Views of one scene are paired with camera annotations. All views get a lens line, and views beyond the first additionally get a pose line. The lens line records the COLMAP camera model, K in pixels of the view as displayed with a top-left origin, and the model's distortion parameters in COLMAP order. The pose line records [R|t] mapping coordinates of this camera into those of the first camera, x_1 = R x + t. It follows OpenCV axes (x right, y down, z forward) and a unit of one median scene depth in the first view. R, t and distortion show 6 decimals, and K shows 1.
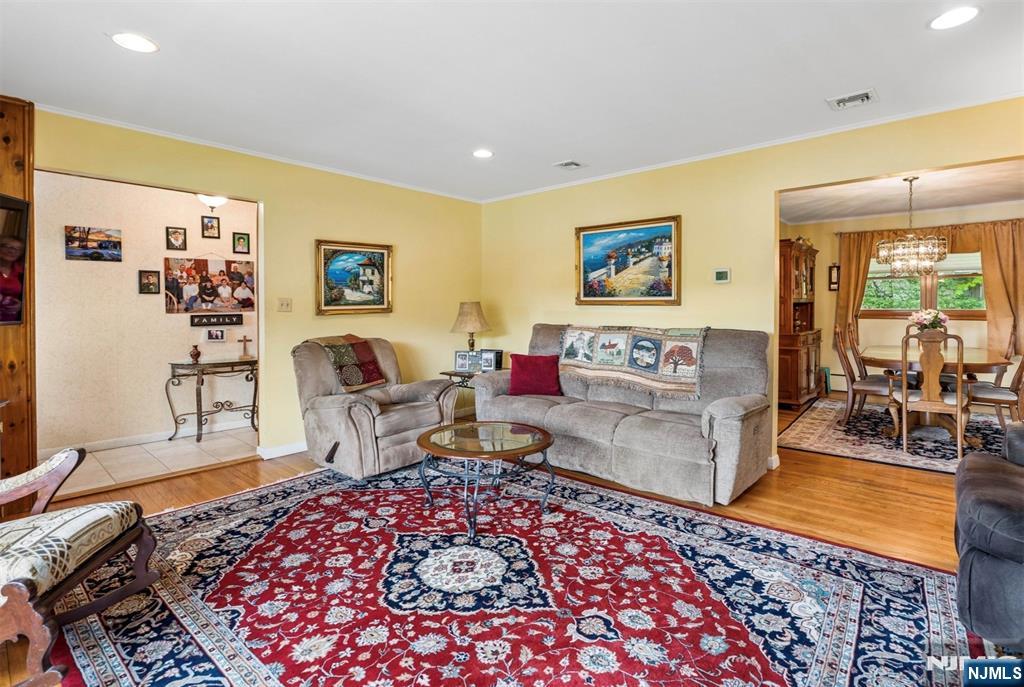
lens RADIAL K [[511.6, 0, 510.9], [0, 511.6, 315.3], [0, 0, 1]] dist [-0.017388, -0.000606]
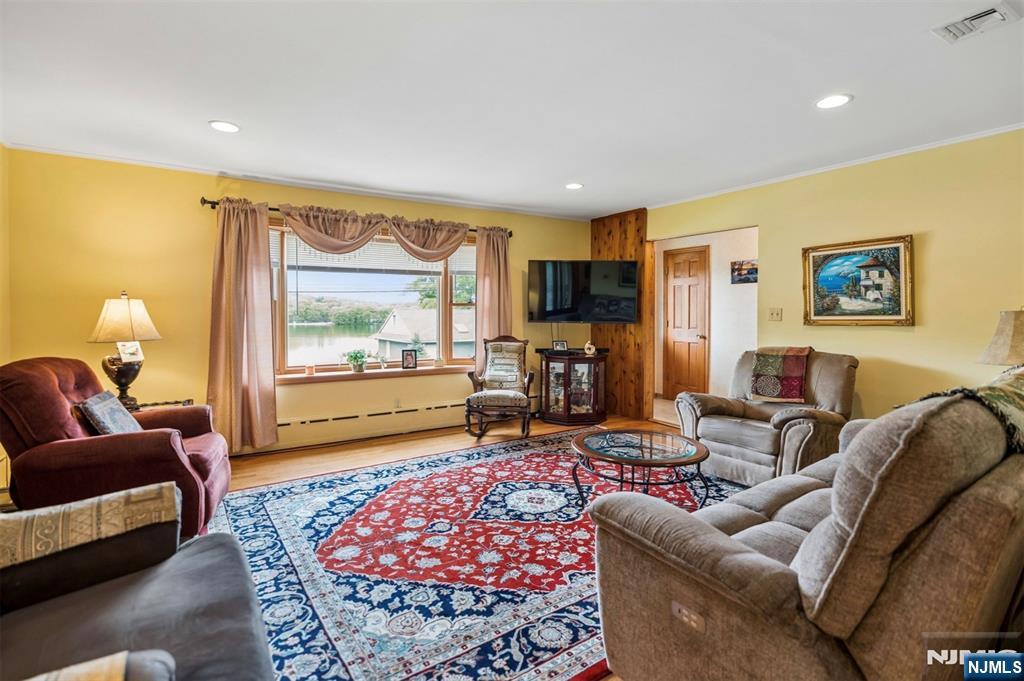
lens RADIAL K [[486.8, 0, 510.3], [0, 486.8, 316.4], [0, 0, 1]] dist [-0.001703, -0.000381]
pose [[-0.281846, 0.010630, -0.959401, 1.346723], [-0.014602, 0.999775, 0.015367, -0.046508], [0.959349, 0.018341, -0.281627, 1.427974]]
